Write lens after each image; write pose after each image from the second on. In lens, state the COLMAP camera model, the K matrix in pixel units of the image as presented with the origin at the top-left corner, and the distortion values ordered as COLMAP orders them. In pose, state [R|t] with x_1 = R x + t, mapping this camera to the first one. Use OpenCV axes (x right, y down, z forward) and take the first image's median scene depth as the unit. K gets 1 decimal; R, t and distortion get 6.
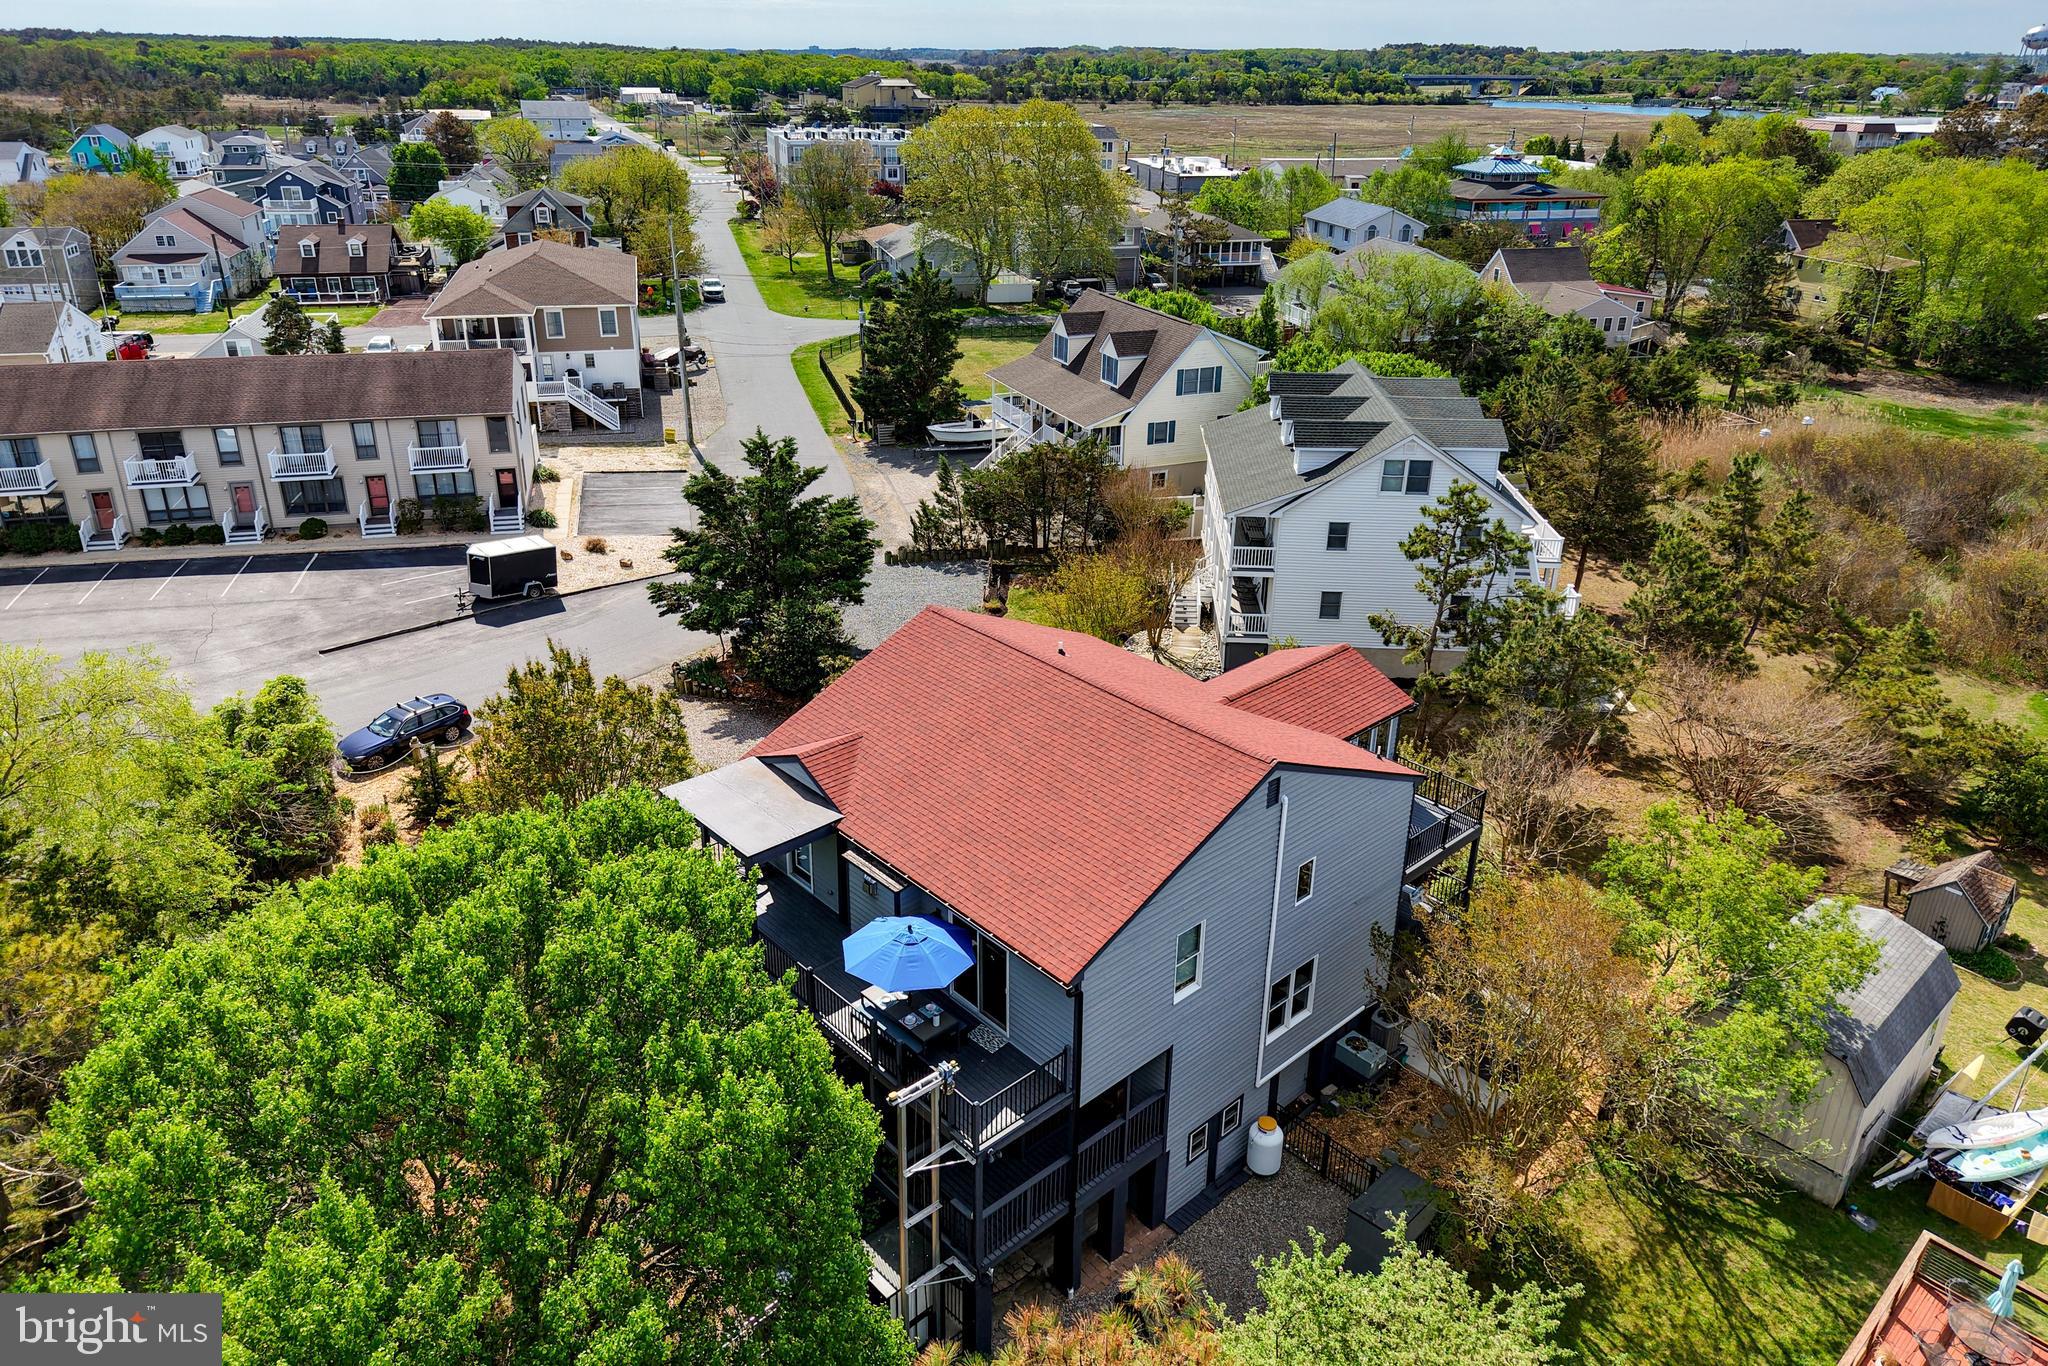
lens RADIAL K [[1402.1, 0, 1016.1], [0, 1402.1, 636.6], [0, 0, 1]] dist [0.040972, -0.027983]
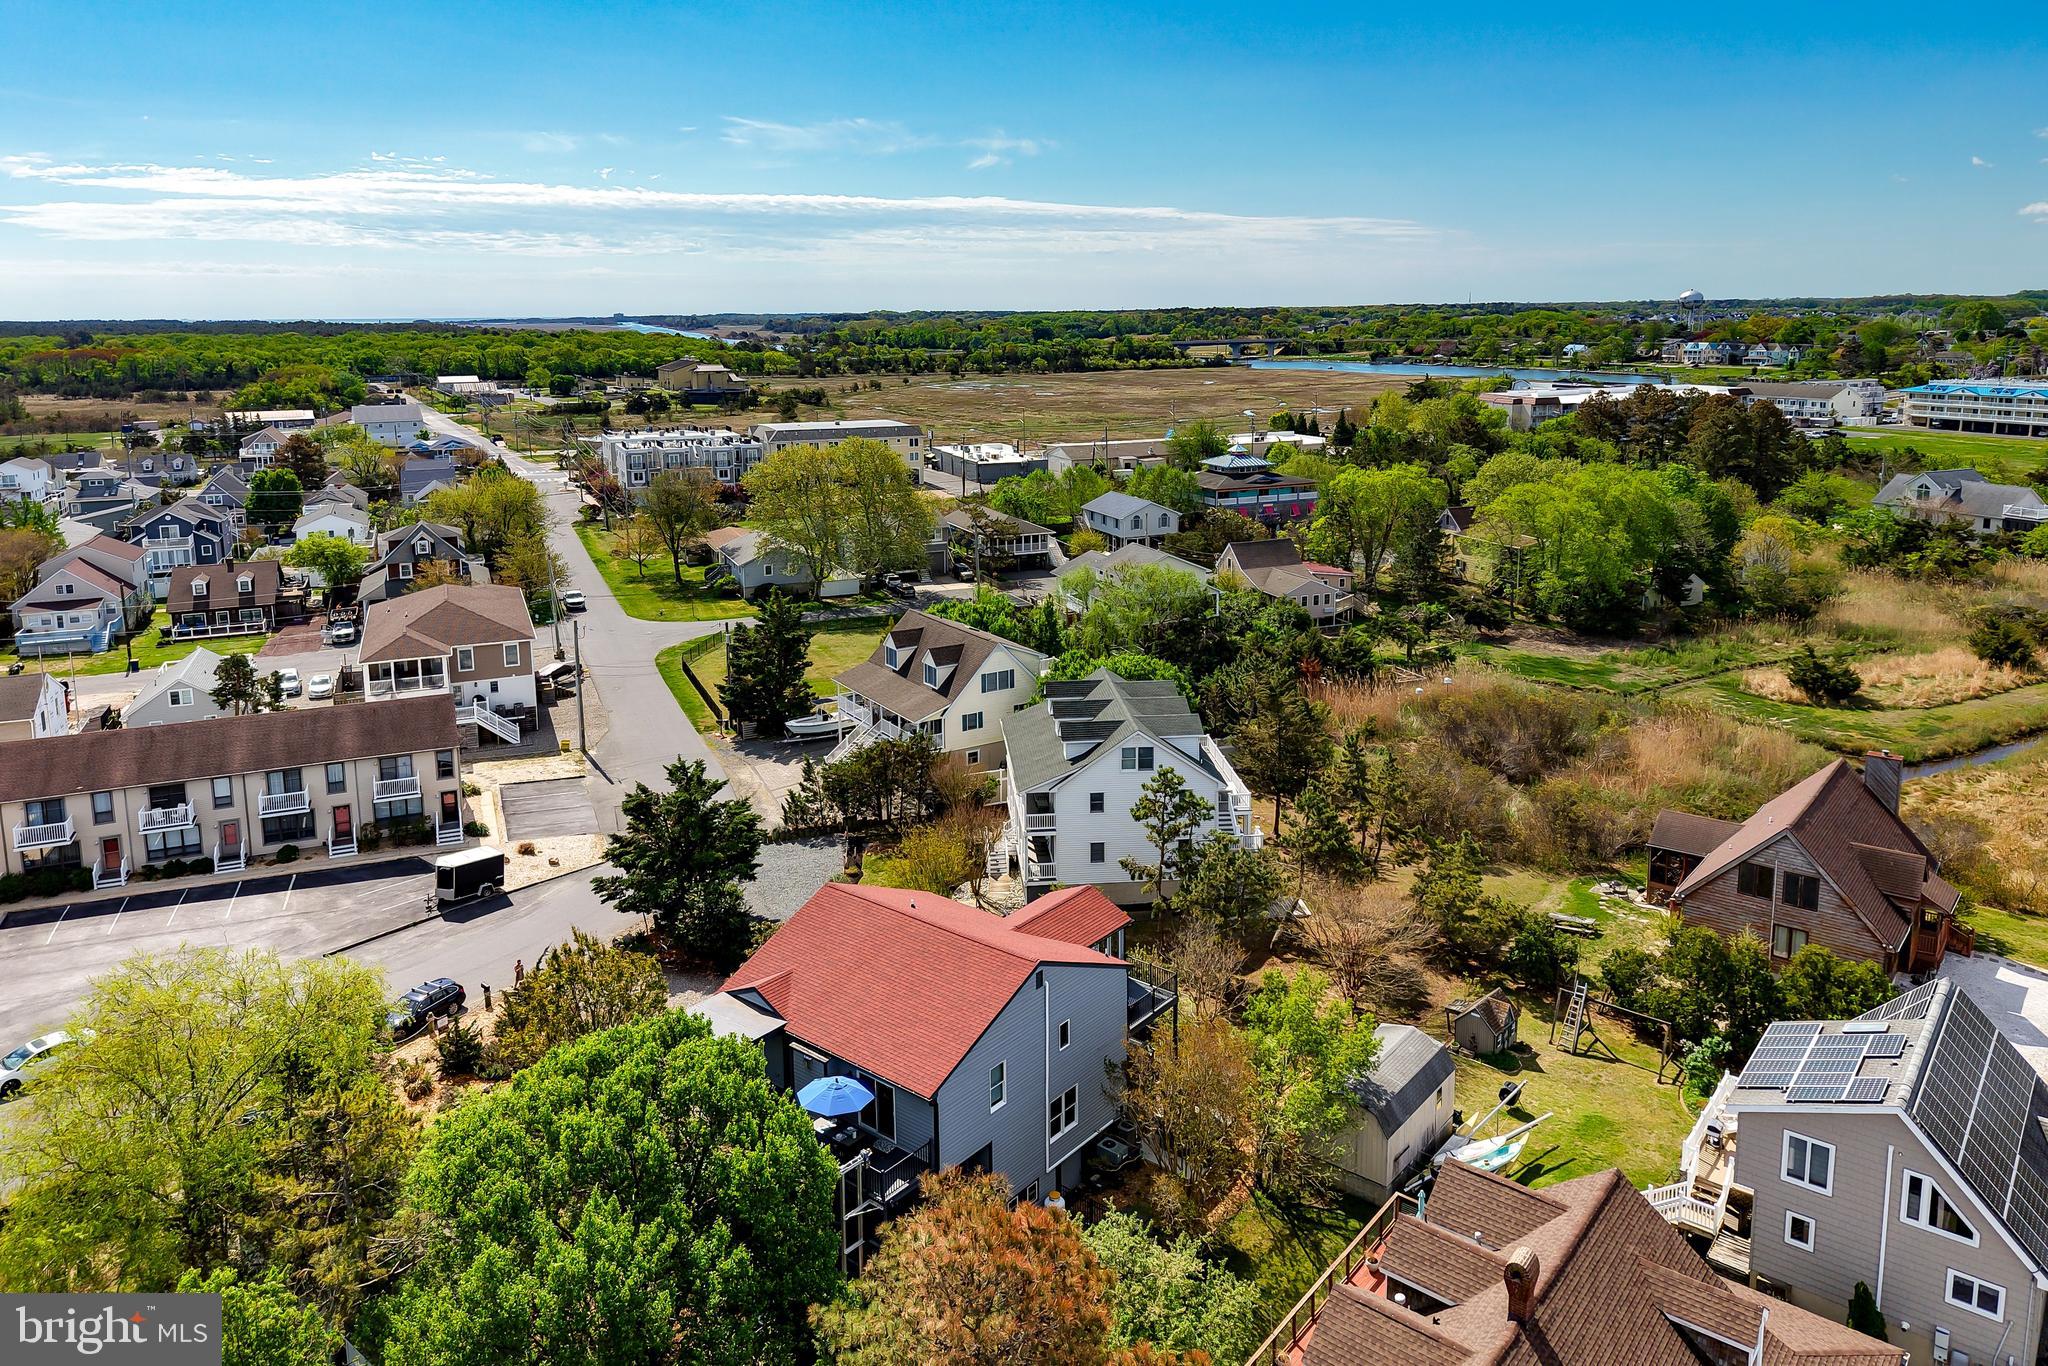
lens RADIAL K [[1414.9, 0, 1032.7], [0, 1414.9, 536.9], [0, 0, 1]] dist [0.040555, -0.026193]
pose [[0.988715, -0.046551, 0.142392, -0.020935], [0.078545, 0.970460, -0.228120, -0.009268], [-0.127566, 0.236730, 0.963164, -0.339815]]
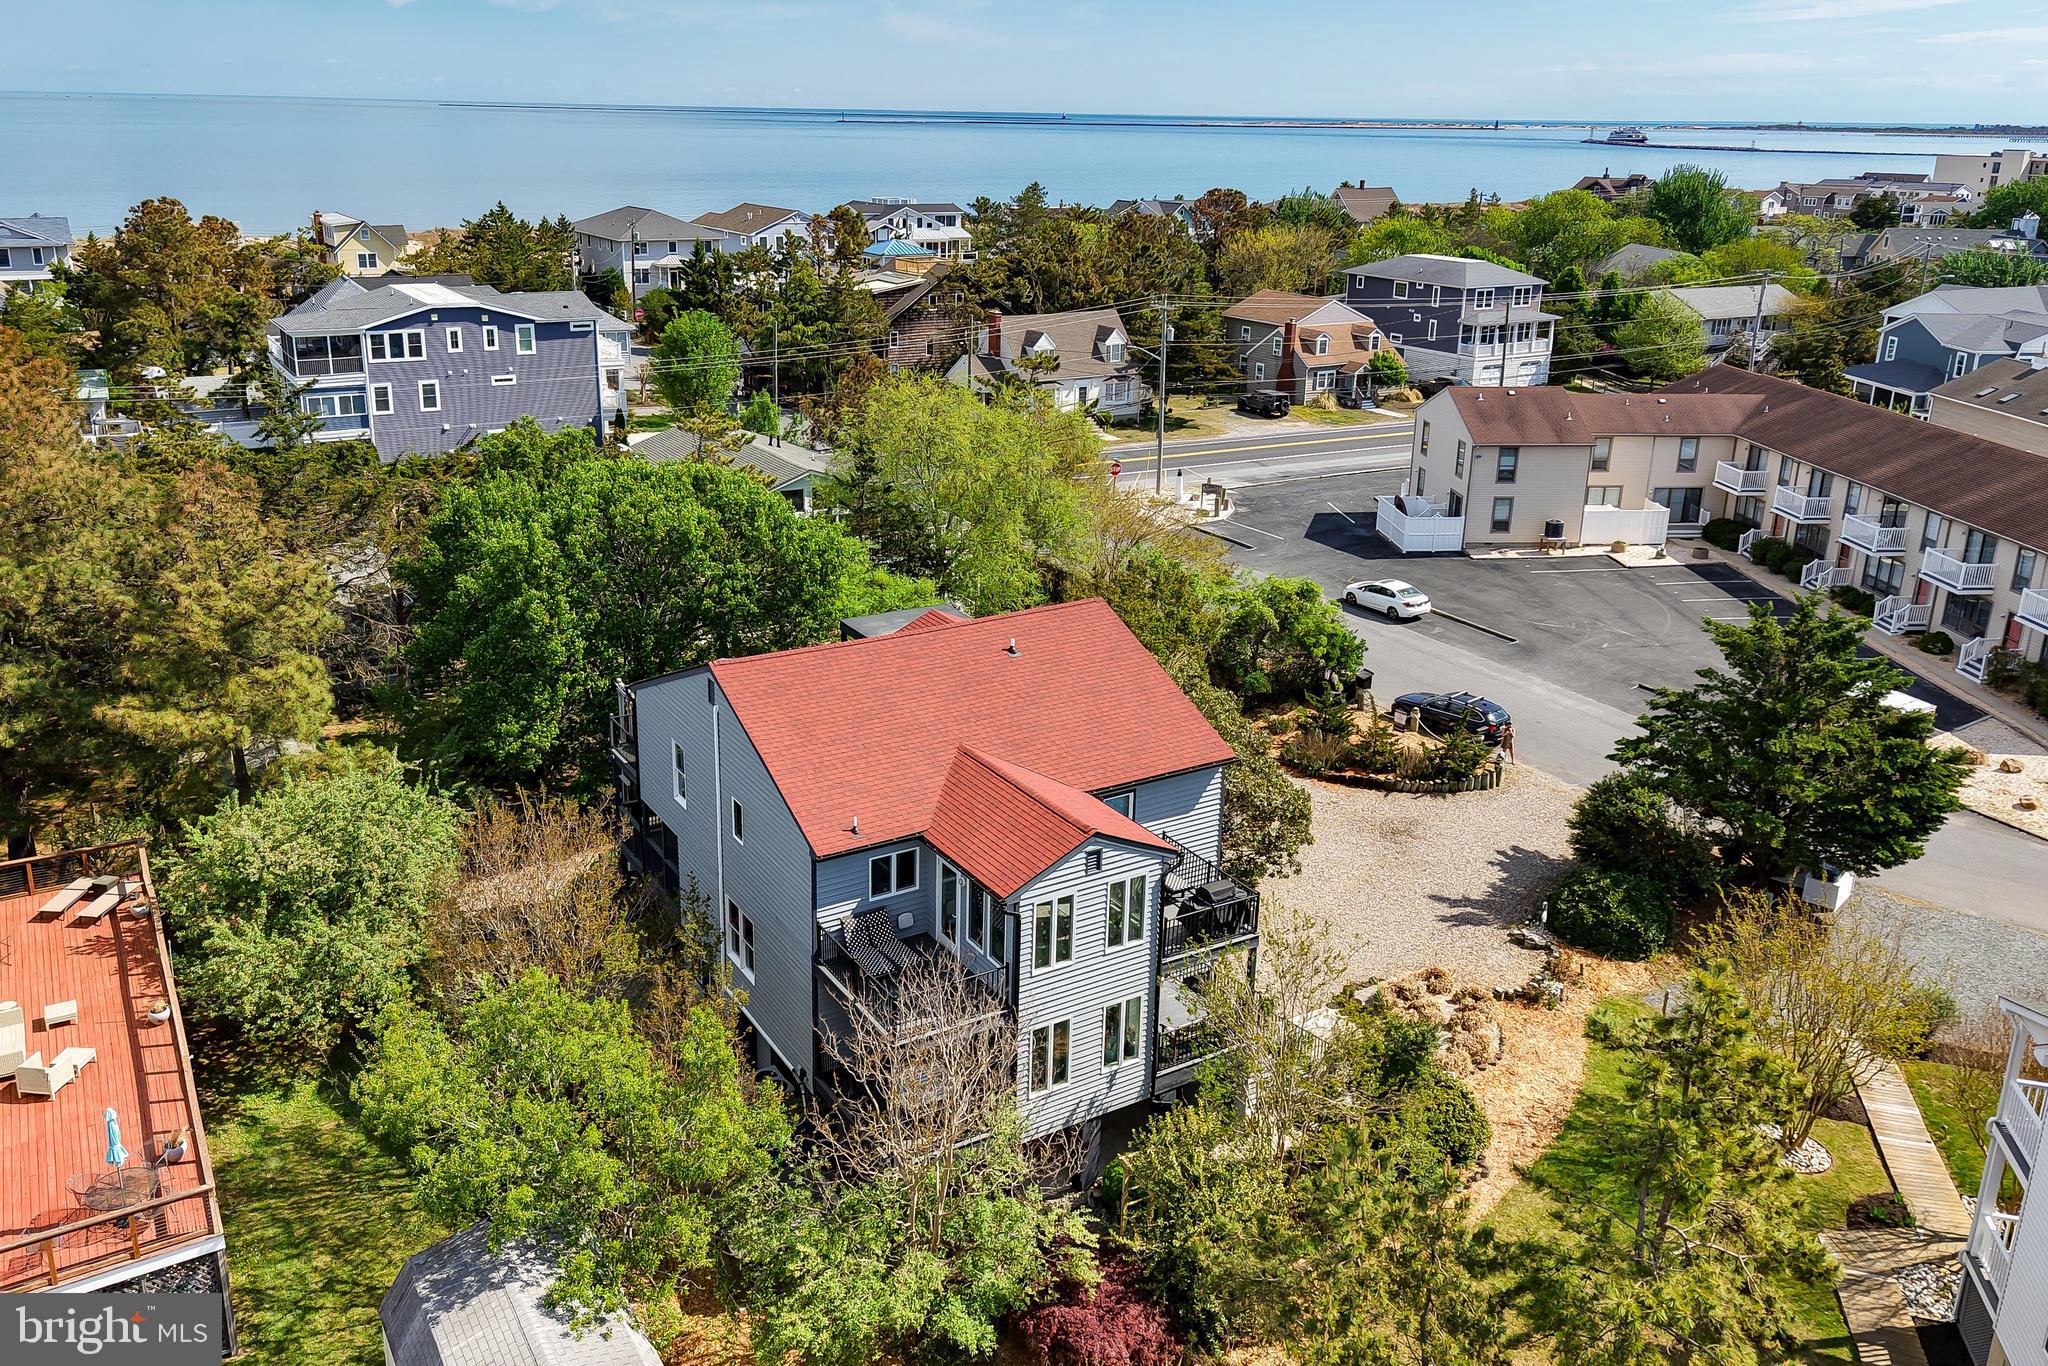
lens RADIAL K [[1561.4, 0, 997.6], [0, 1561.4, 654.8], [0, 0, 1]] dist [0.035915, -0.030705]
pose [[-0.196771, 0.307752, -0.930897, 0.535354], [-0.397723, 0.842777, 0.362690, -0.192935], [0.896157, 0.441606, -0.043435, 0.510885]]
